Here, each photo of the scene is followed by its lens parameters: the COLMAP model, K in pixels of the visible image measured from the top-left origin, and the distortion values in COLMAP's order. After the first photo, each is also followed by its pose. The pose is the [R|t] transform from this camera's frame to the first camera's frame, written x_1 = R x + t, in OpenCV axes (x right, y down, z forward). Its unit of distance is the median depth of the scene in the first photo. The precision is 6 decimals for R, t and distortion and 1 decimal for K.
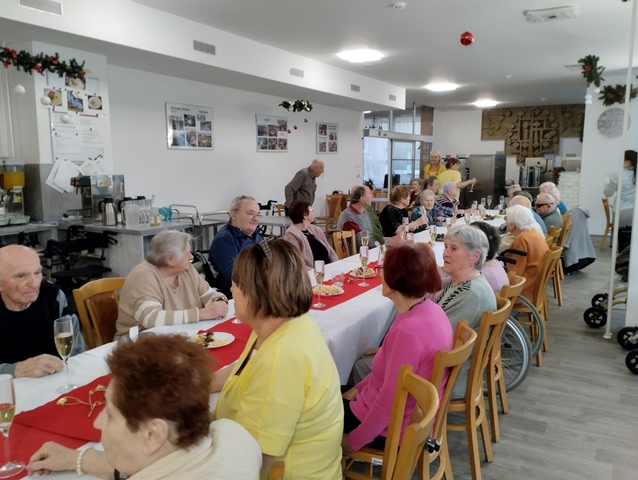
lens RADIAL K [[523.2, 0, 319.9], [0, 523.2, 240.4], [0, 0, 1]] dist [0.051380, -0.059339]
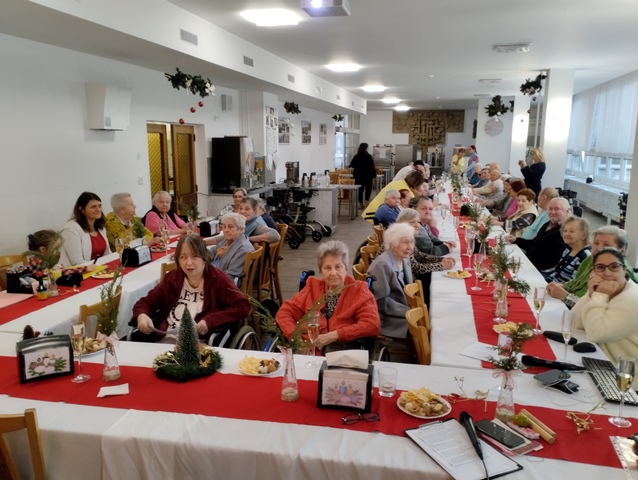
lens RADIAL K [[523.2, 0, 318.0], [0, 523.2, 238.9], [0, 0, 1]] dist [0.051380, -0.059339]
pose [[0.960759, -0.045299, 0.273660, -0.288601], [0.037059, 0.998693, 0.035210, 0.032677], [-0.274898, -0.023687, 0.961182, -0.292833]]
